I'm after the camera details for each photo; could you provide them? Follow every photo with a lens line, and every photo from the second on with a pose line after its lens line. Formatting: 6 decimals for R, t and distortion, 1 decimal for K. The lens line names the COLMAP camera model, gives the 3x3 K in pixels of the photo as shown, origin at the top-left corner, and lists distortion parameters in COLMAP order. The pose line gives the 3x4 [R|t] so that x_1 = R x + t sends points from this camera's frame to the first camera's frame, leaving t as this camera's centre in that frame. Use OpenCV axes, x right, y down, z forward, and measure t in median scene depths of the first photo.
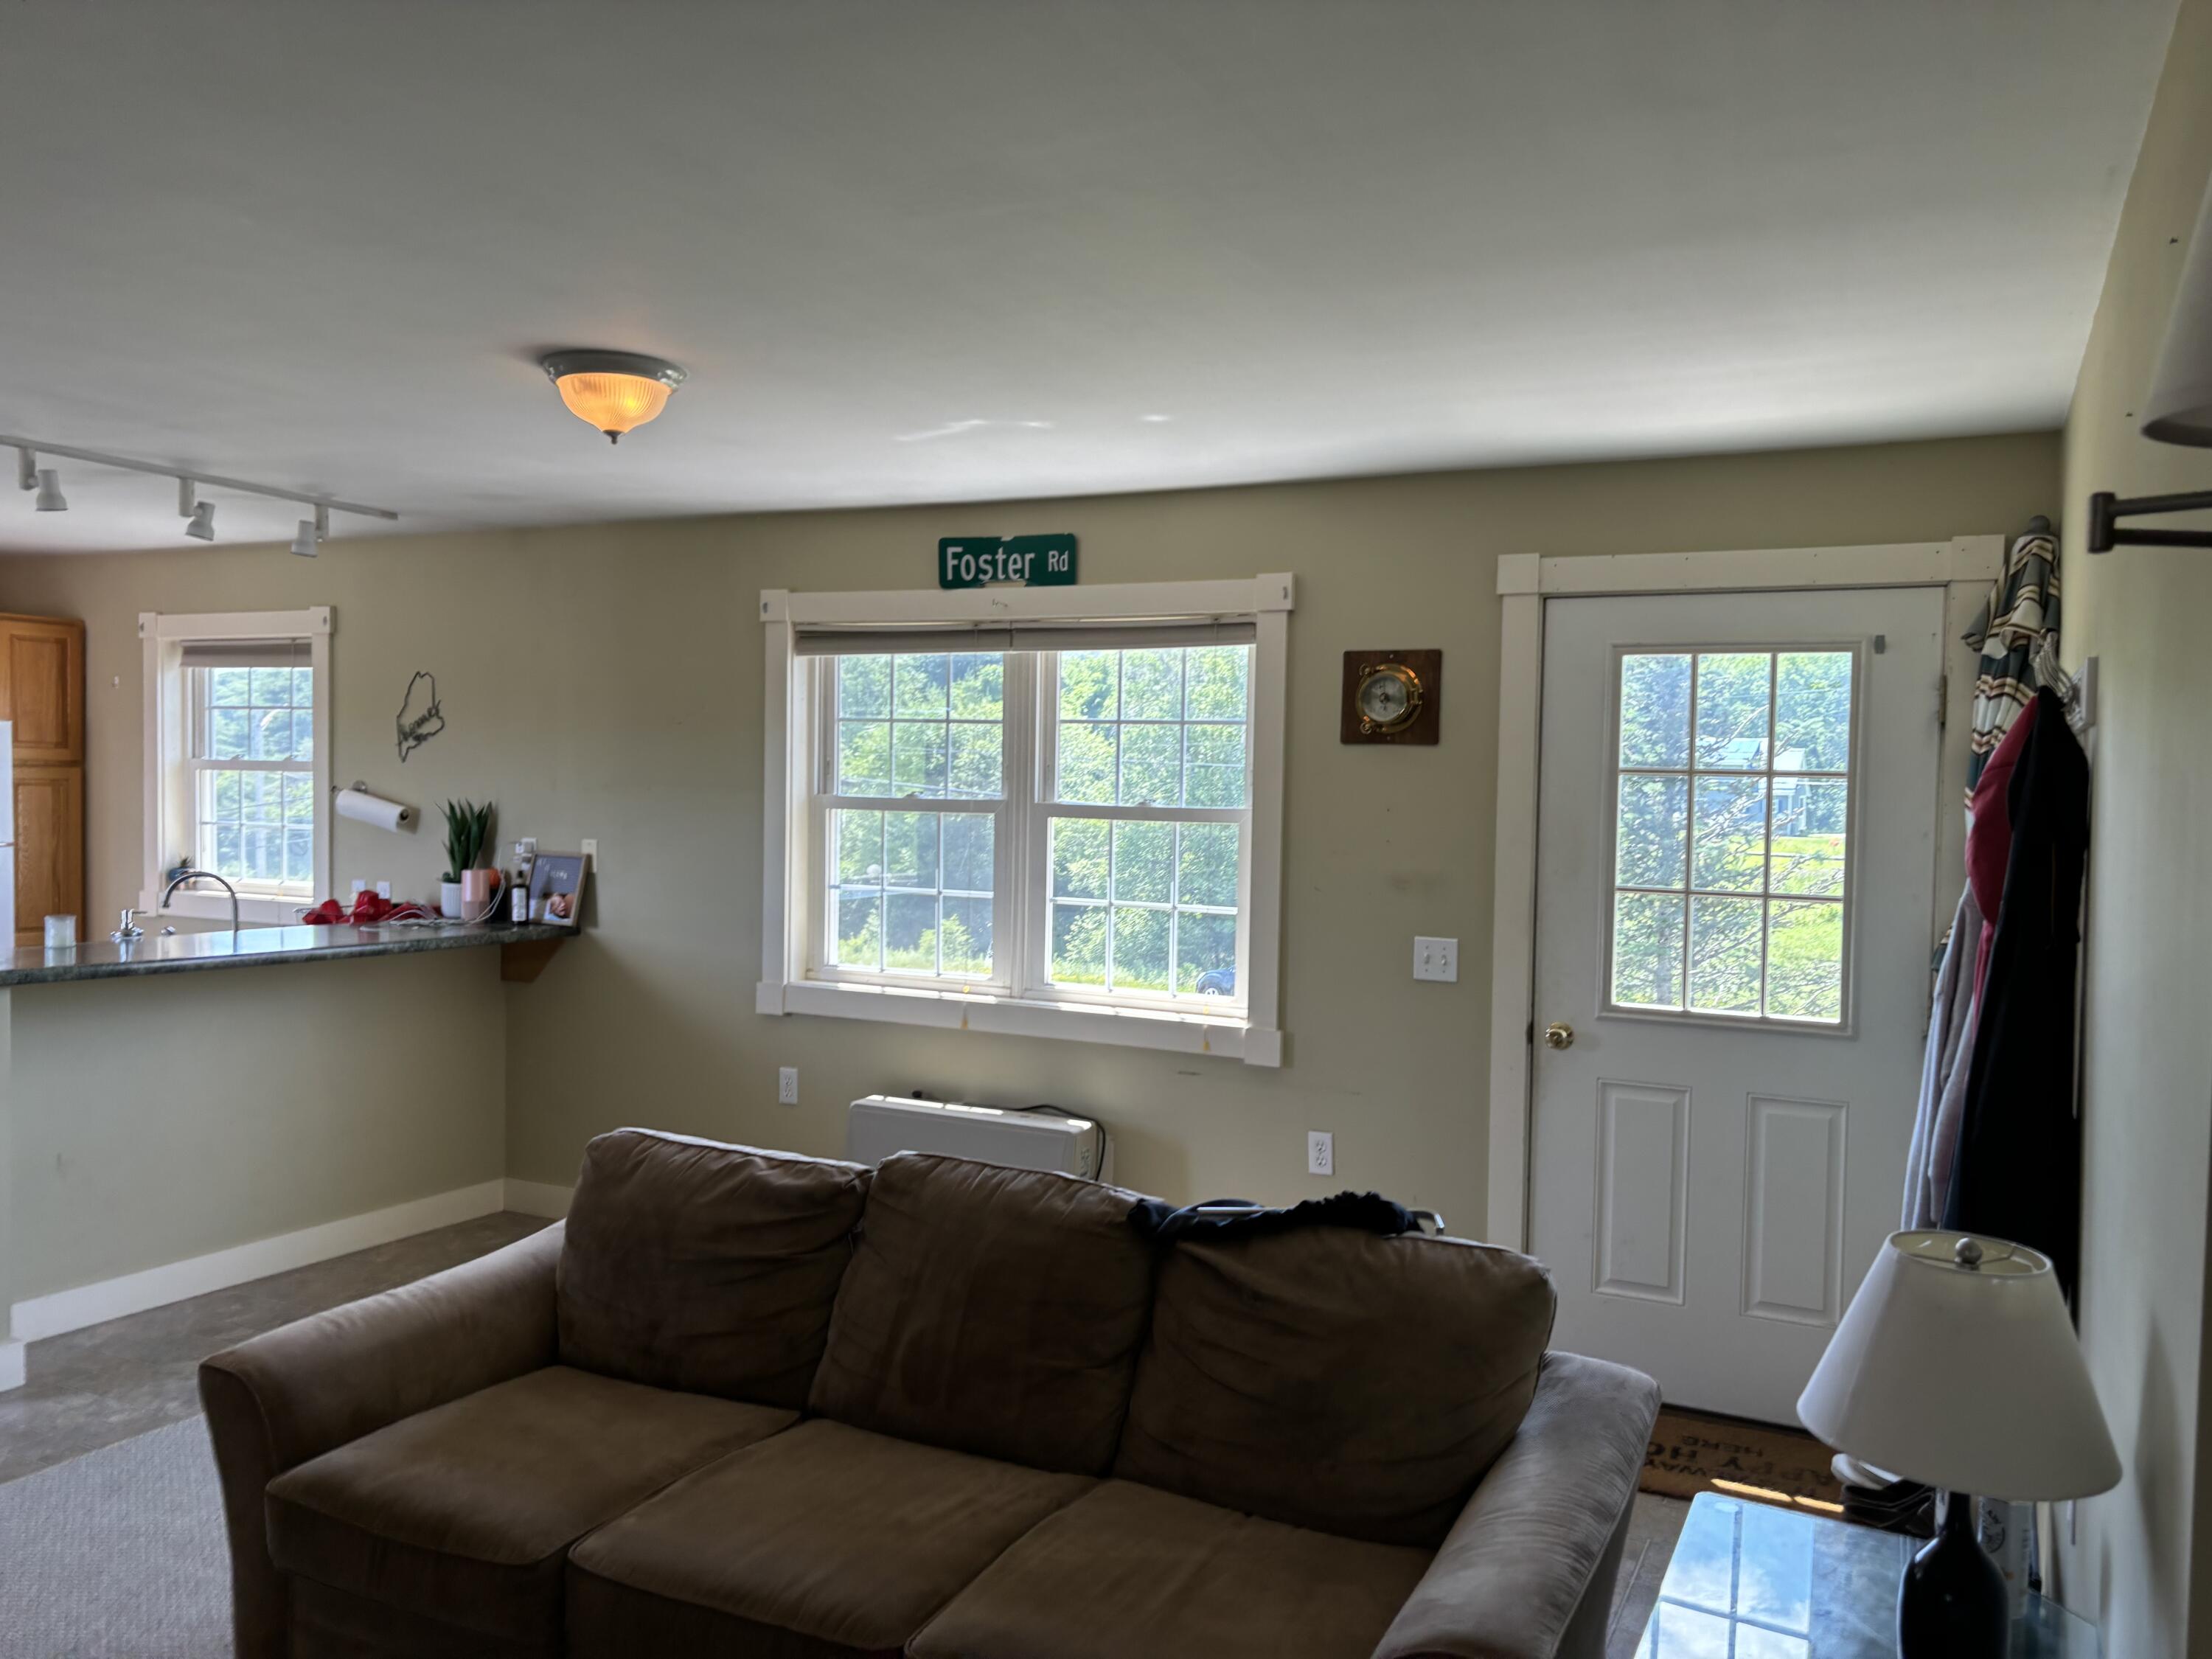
lens RADIAL K [[1665.1, 0, 1127.4], [0, 1665.1, 842.4], [0, 0, 1]] dist [0.050024, -0.055277]
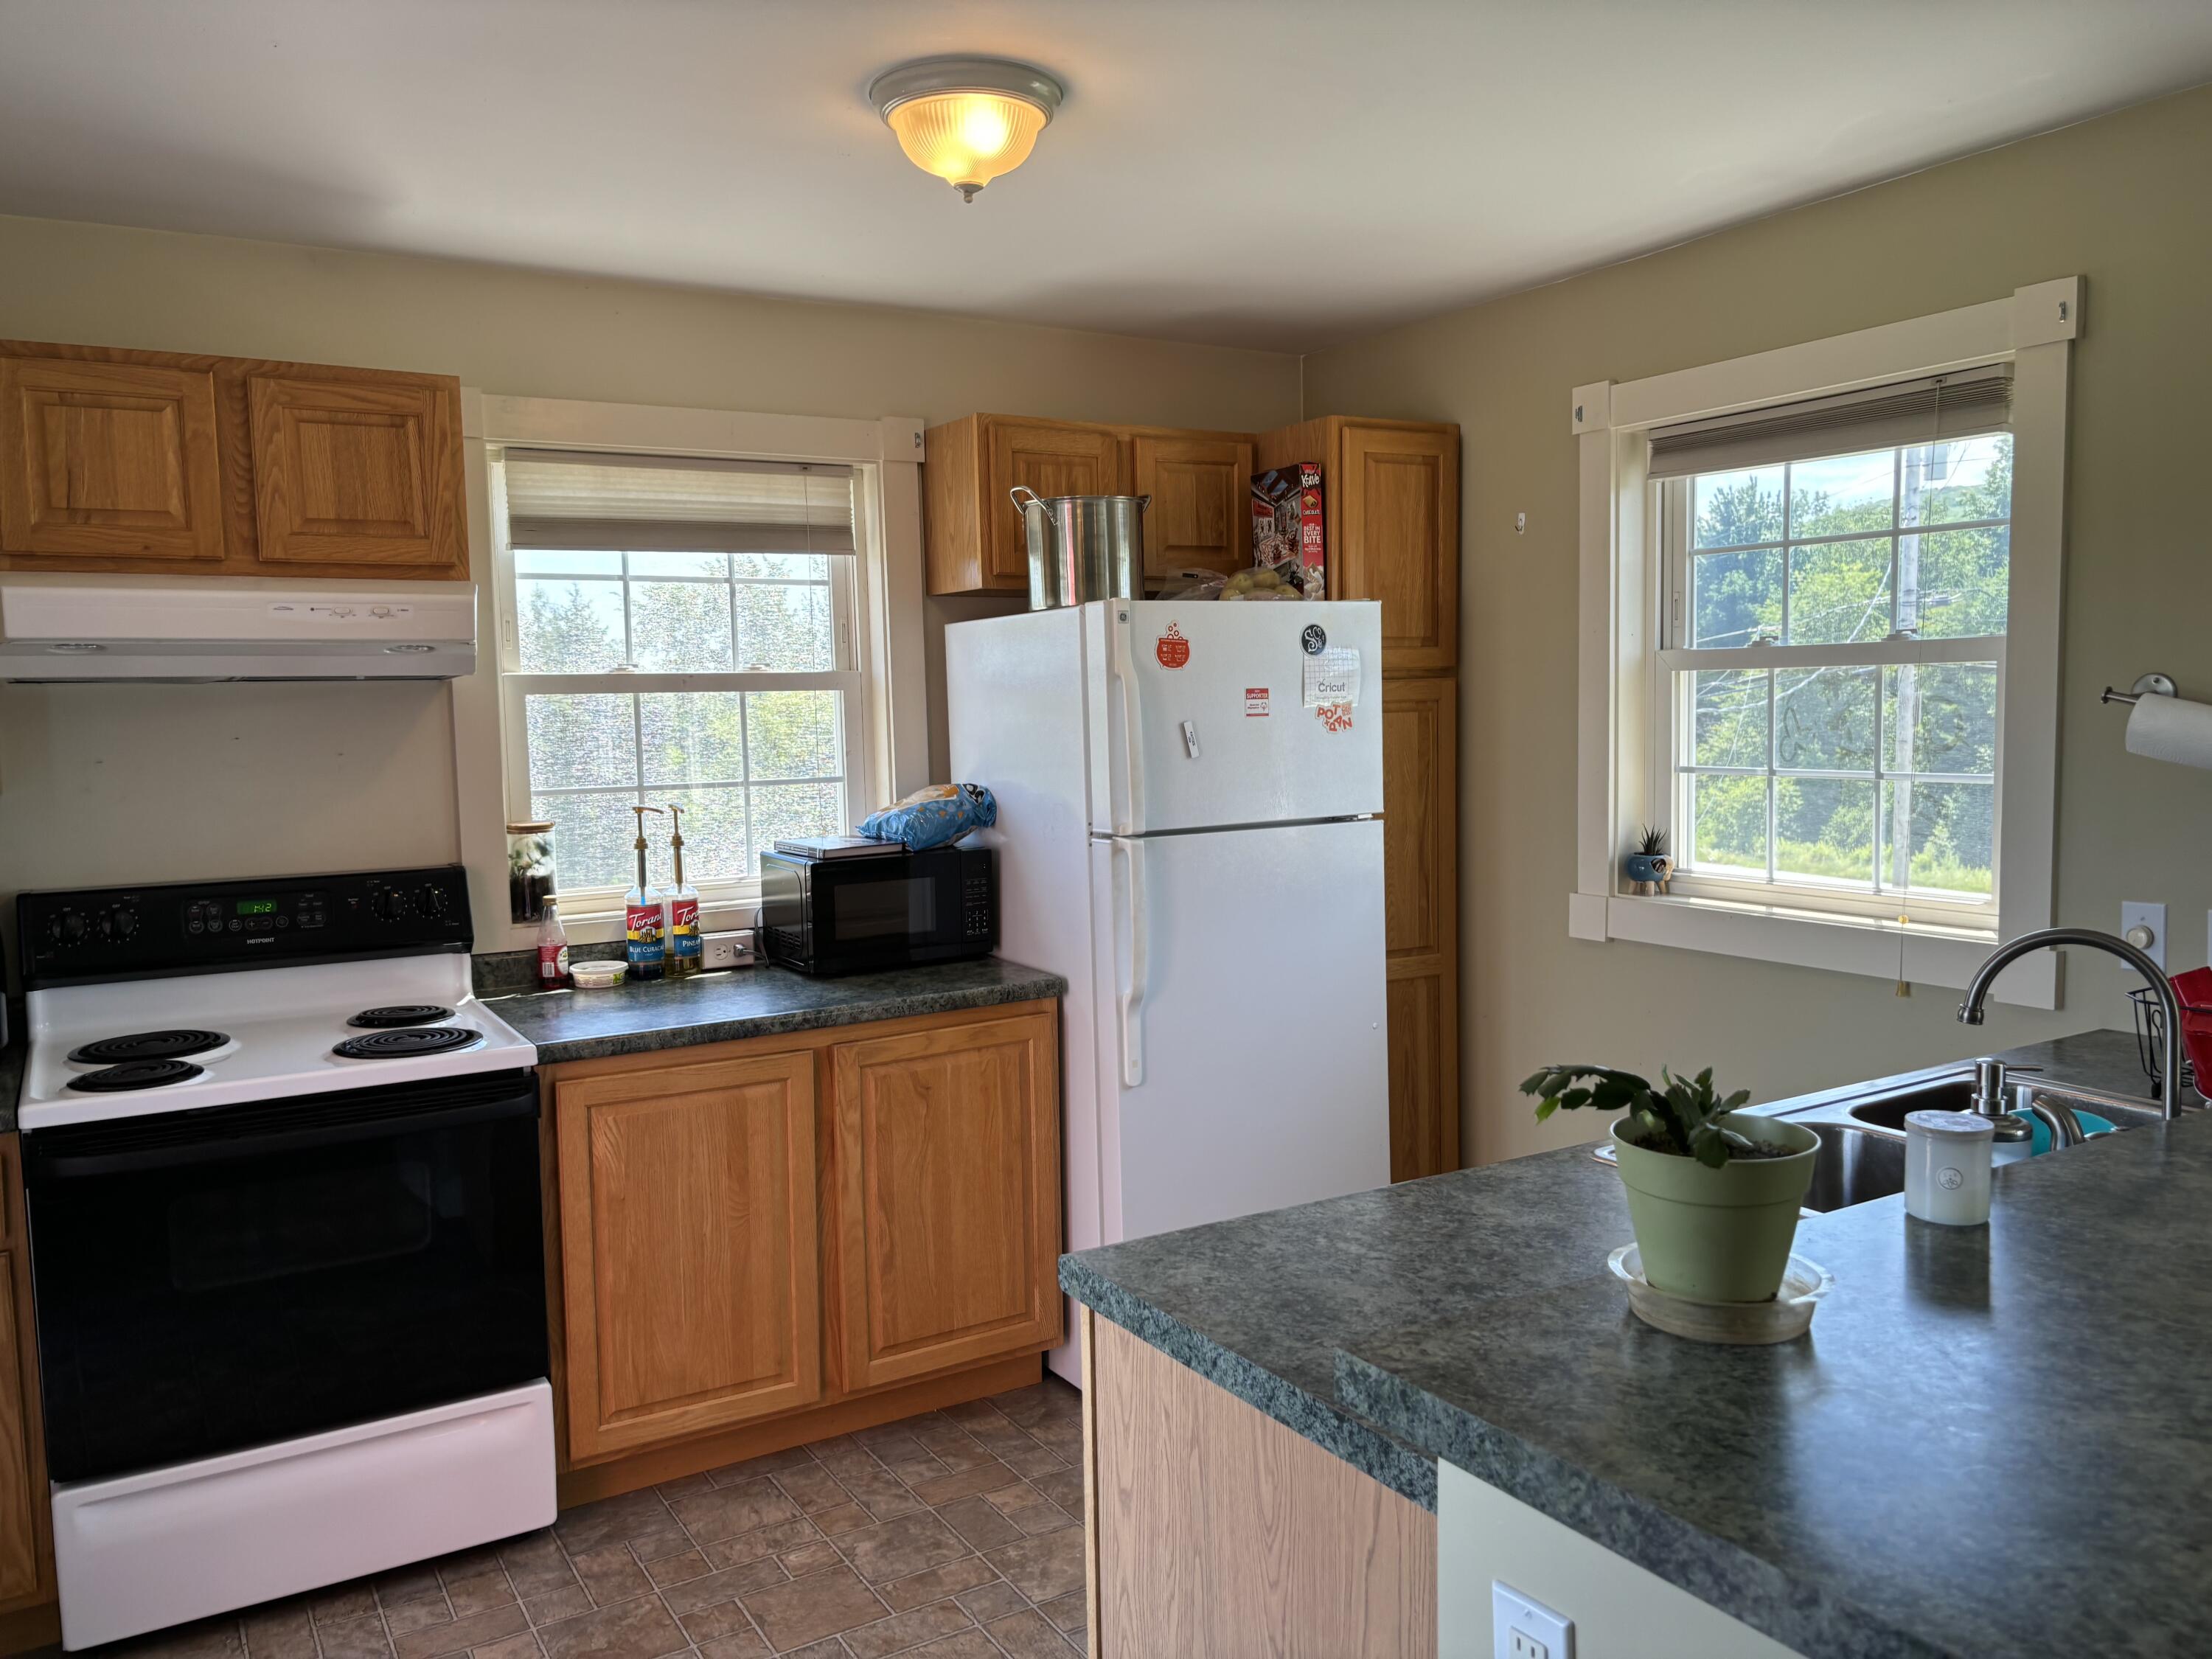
lens RADIAL K [[1665.1, 0, 1118.7], [0, 1665.1, 858.9], [0, 0, 1]] dist [0.050024, -0.055277]
pose [[0.840422, 0.012041, -0.541799, -0.478917], [0.024616, 0.997873, 0.060360, -0.023329], [0.541374, -0.064065, 0.838338, 0.524295]]
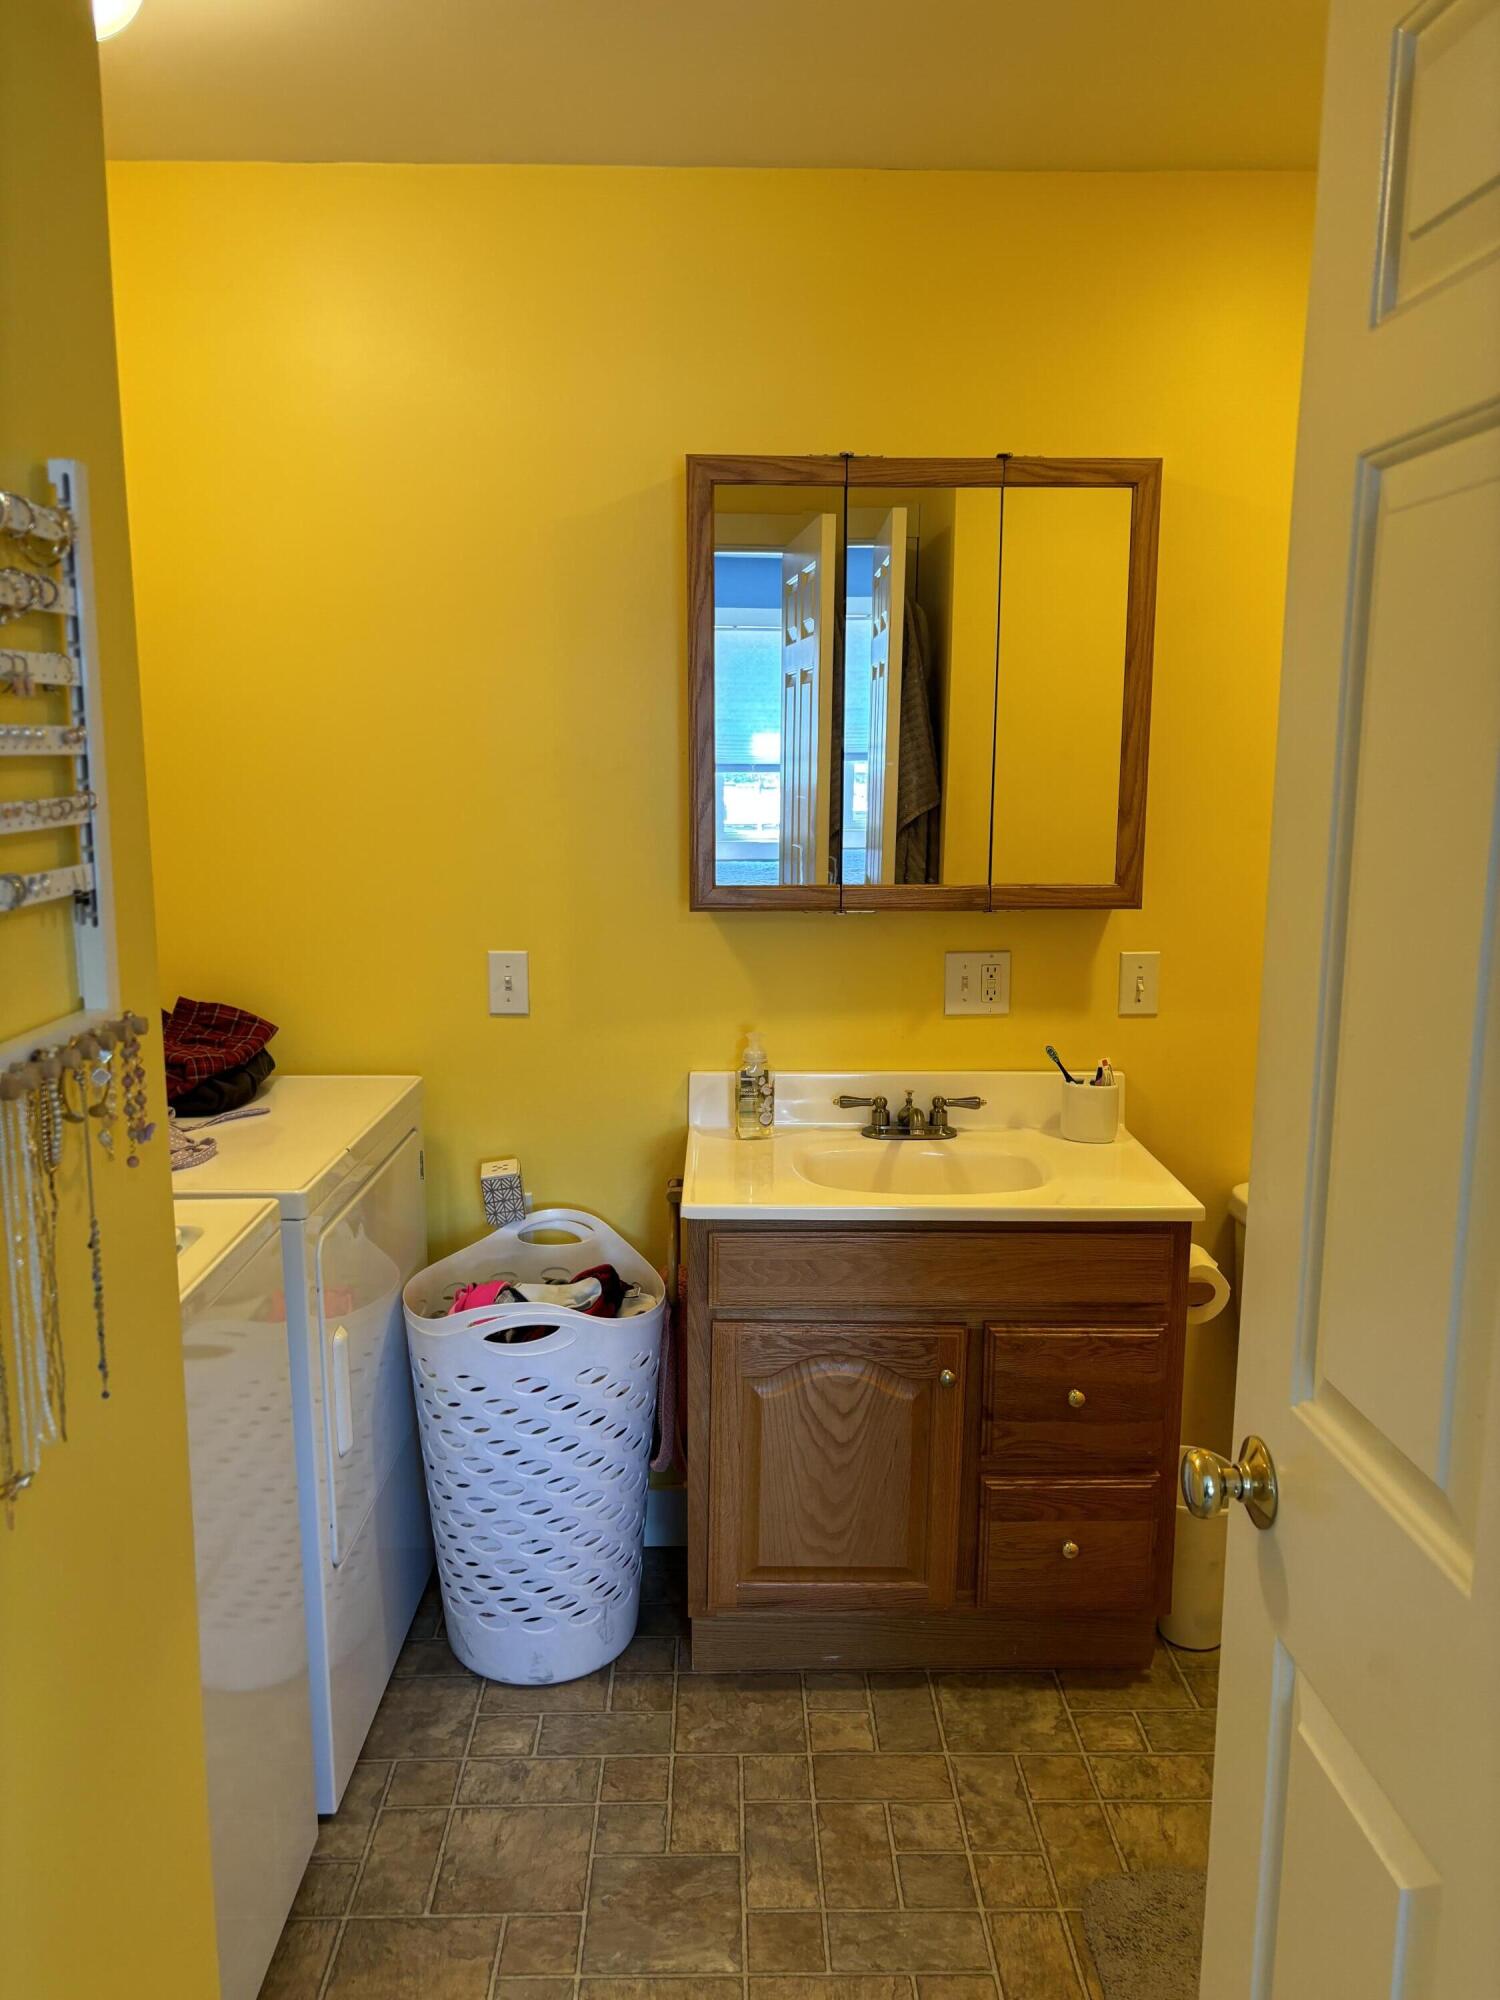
lens RADIAL K [[1505.5, 0, 751.4], [0, 1505.5, 1001.9], [0, 0, 1]] dist [0.050024, -0.055277]
pose [[-0.446700, -0.177131, 0.876974, -1.178431], [0.013917, 0.978711, 0.204769, -0.050922], [-0.894575, 0.103675, -0.434725, 0.985107]]
